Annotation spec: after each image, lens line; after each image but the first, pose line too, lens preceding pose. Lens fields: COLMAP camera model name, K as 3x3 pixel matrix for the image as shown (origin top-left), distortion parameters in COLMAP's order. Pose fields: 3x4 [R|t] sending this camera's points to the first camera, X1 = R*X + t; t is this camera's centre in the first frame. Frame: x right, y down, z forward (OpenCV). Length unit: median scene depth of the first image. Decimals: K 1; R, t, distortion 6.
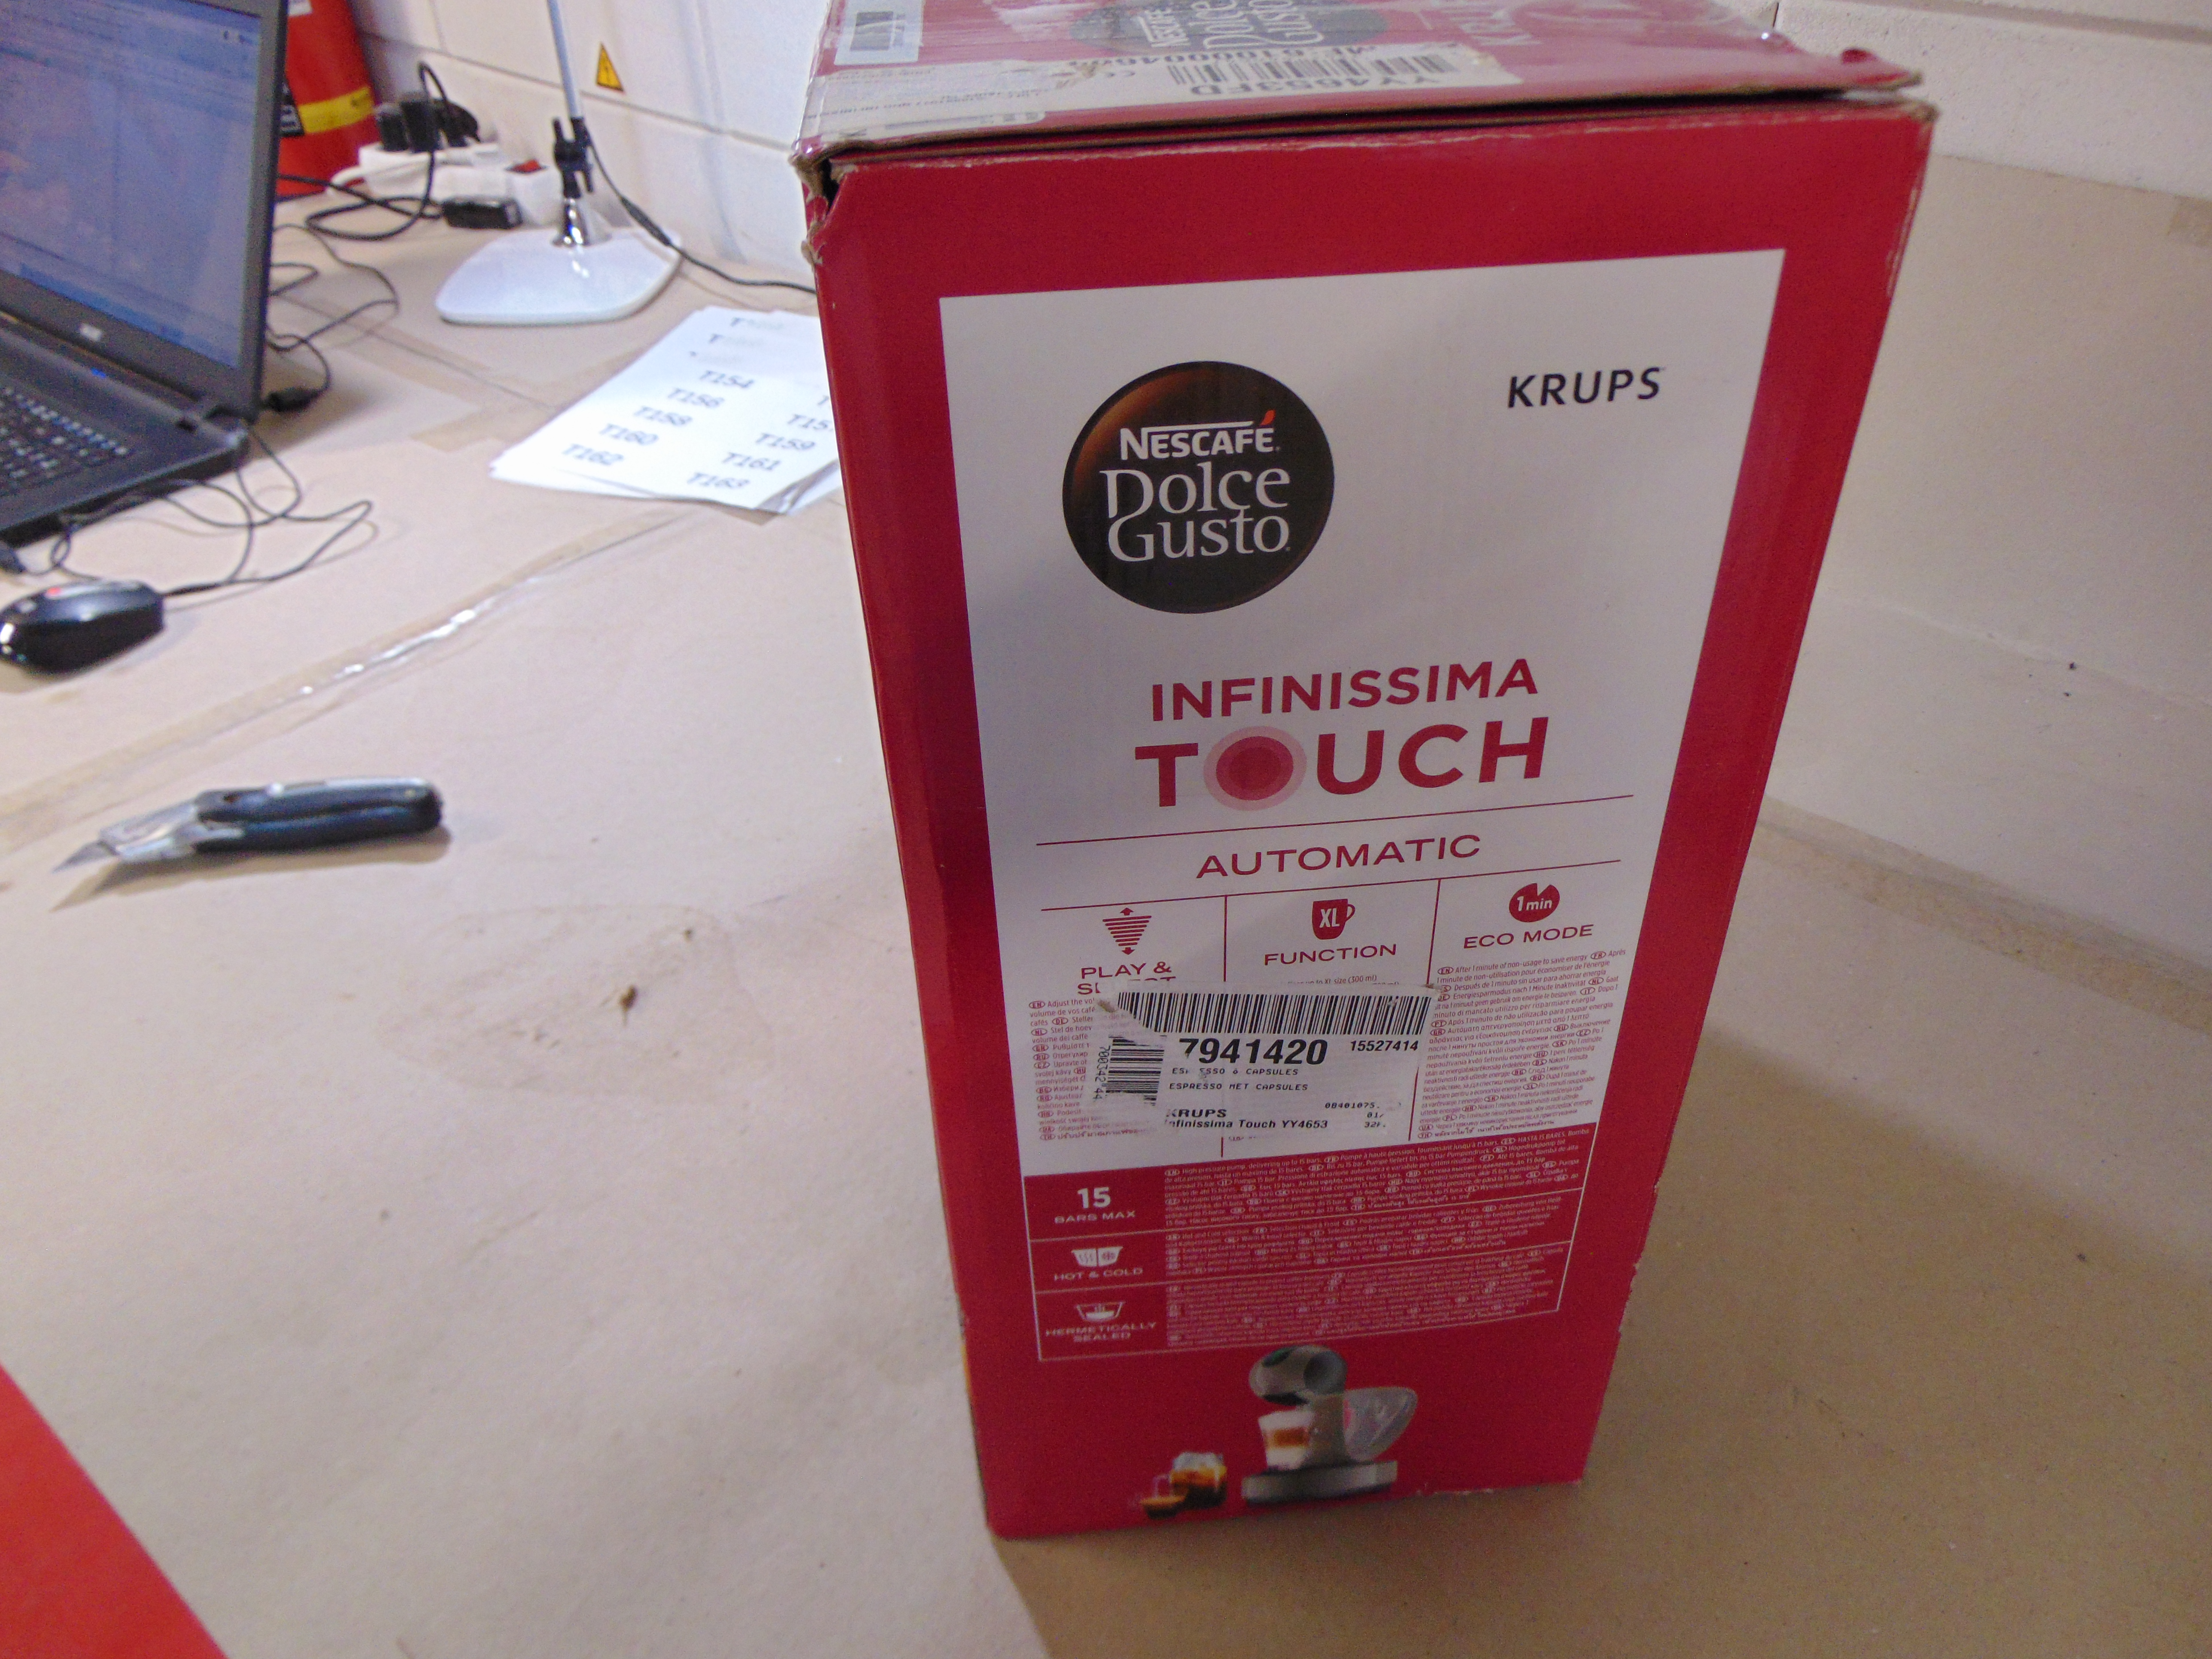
lens RADIAL K [[1692.3, 0, 1106.0], [0, 1692.3, 829.5], [0, 0, 1]] dist [-0.037817, 0.107714]
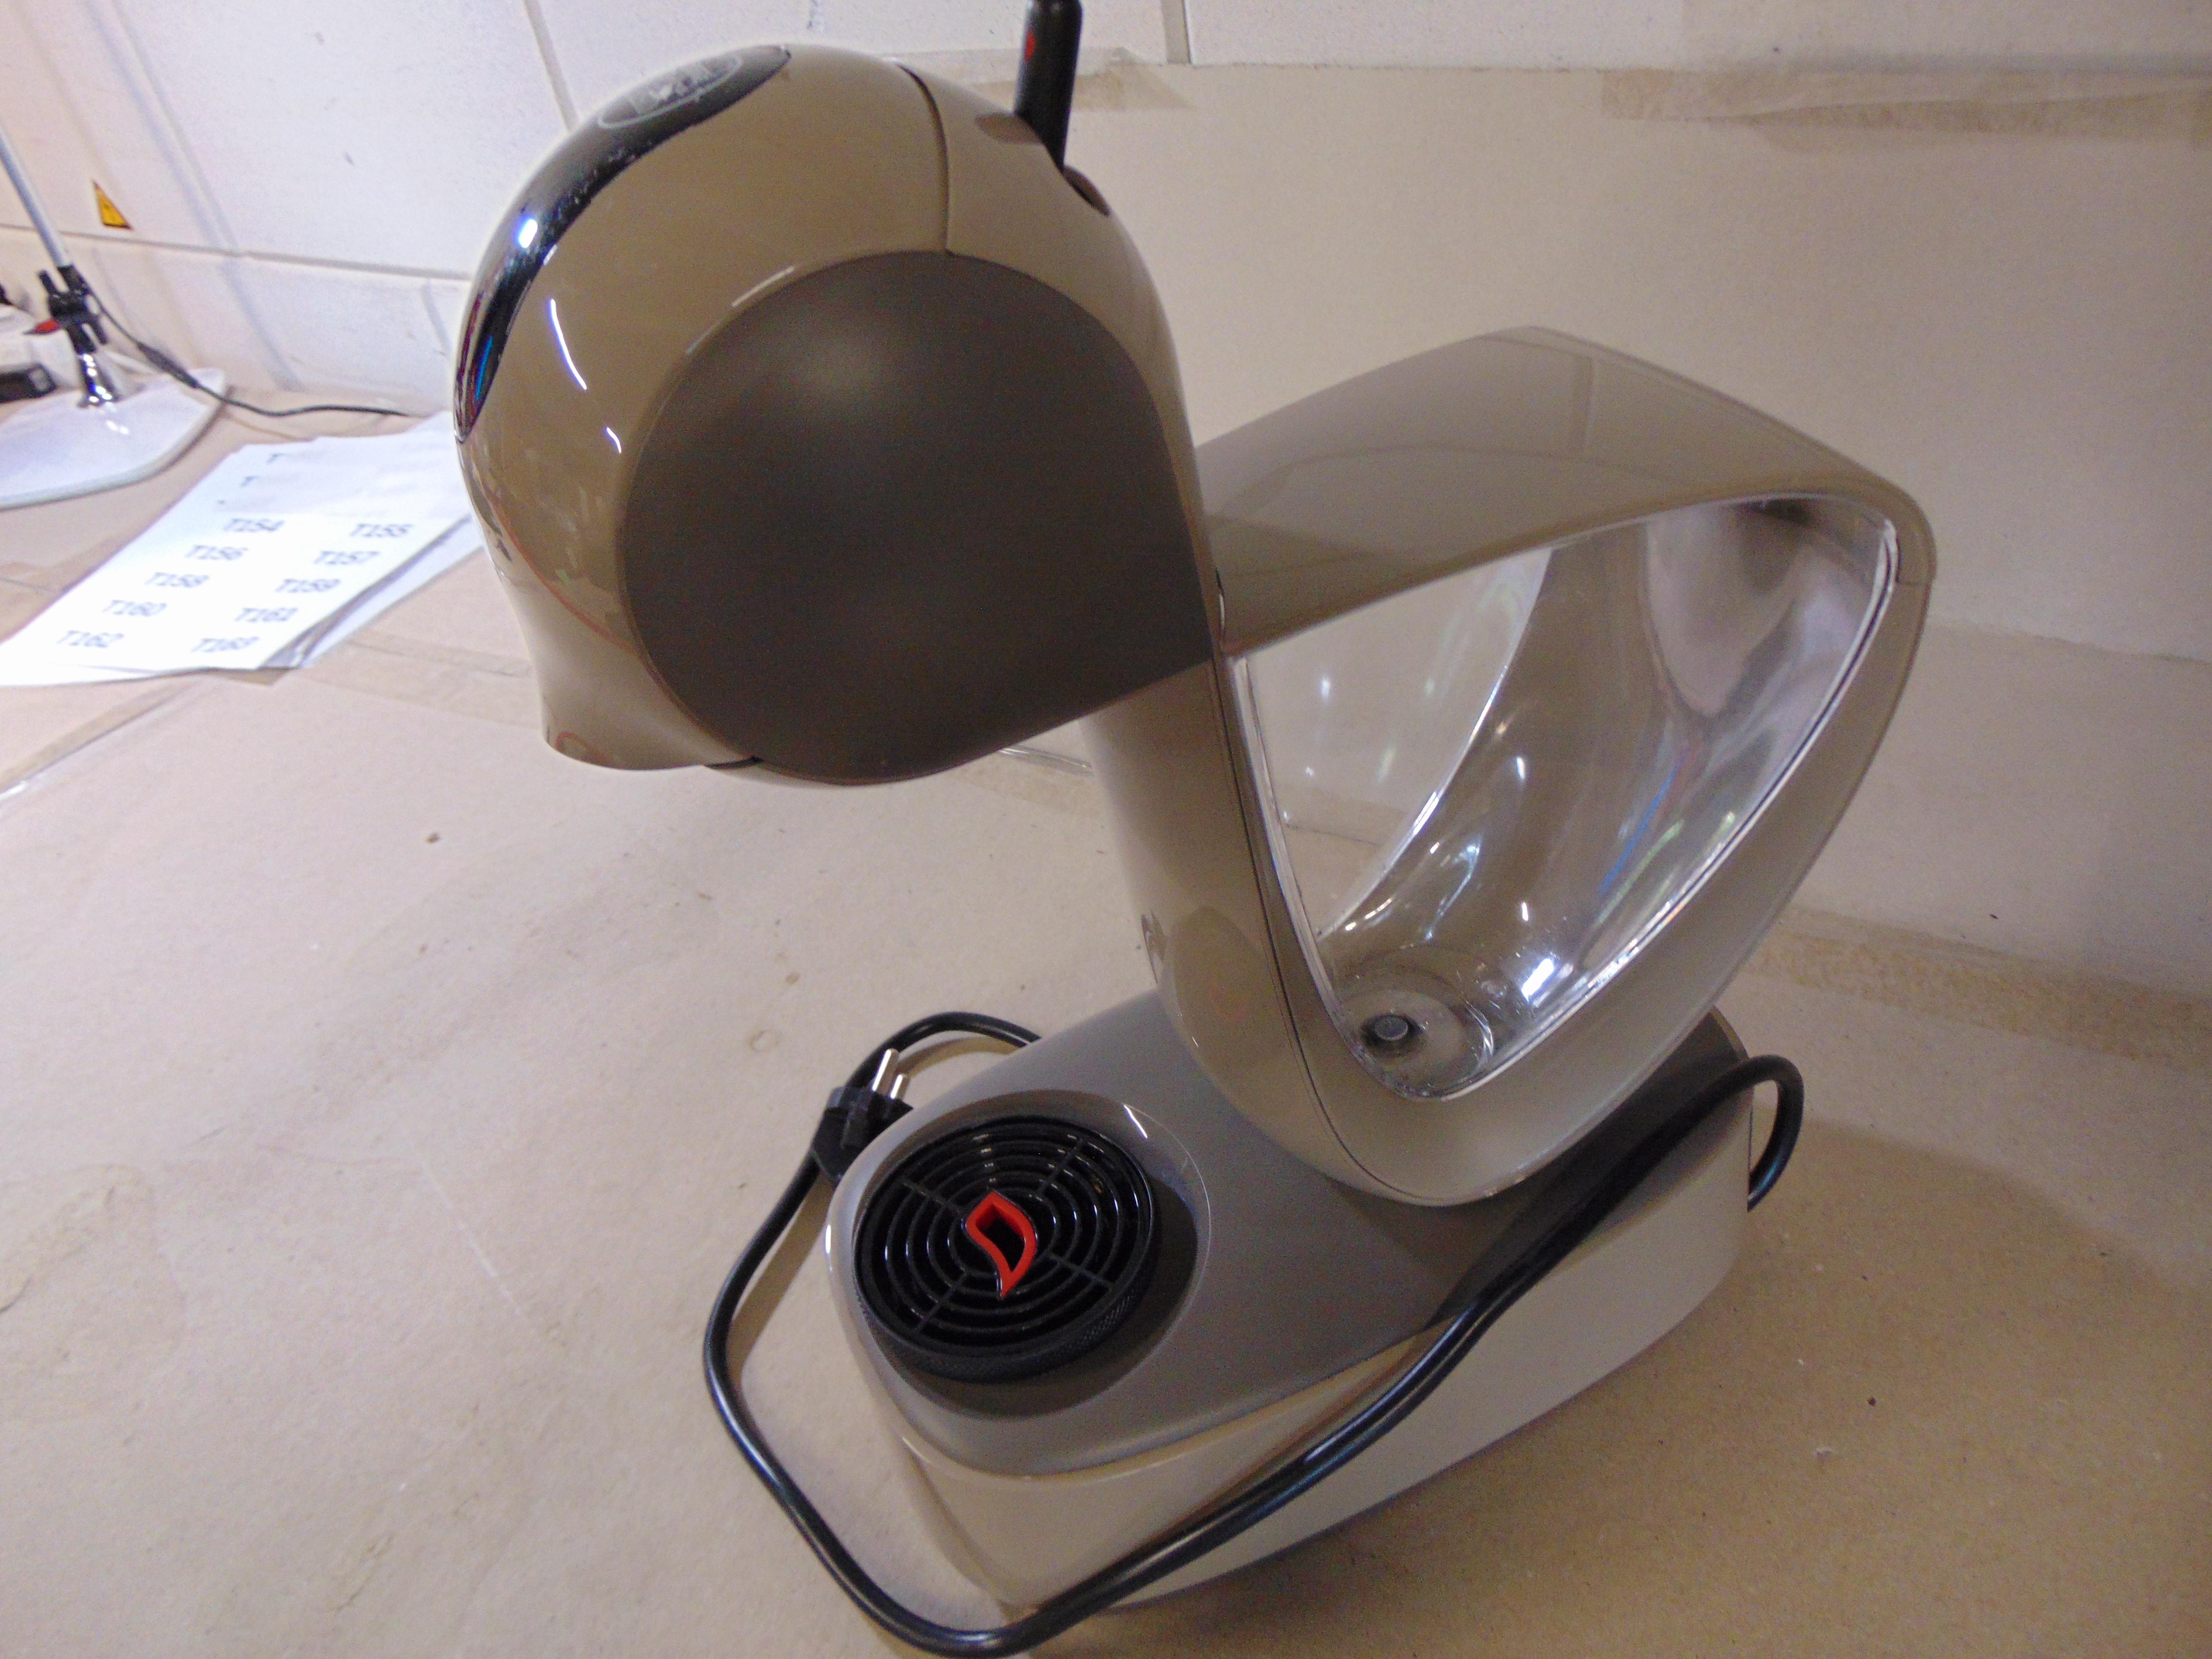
lens RADIAL K [[1692.3, 0, 1106.0], [0, 1692.3, 829.5], [0, 0, 1]] dist [-0.037817, 0.107714]
pose [[0.979762, -0.195806, 0.041555, 0.145919], [0.195996, 0.980605, -0.000492, -0.012710], [-0.040652, 0.008627, 0.999136, 0.062245]]
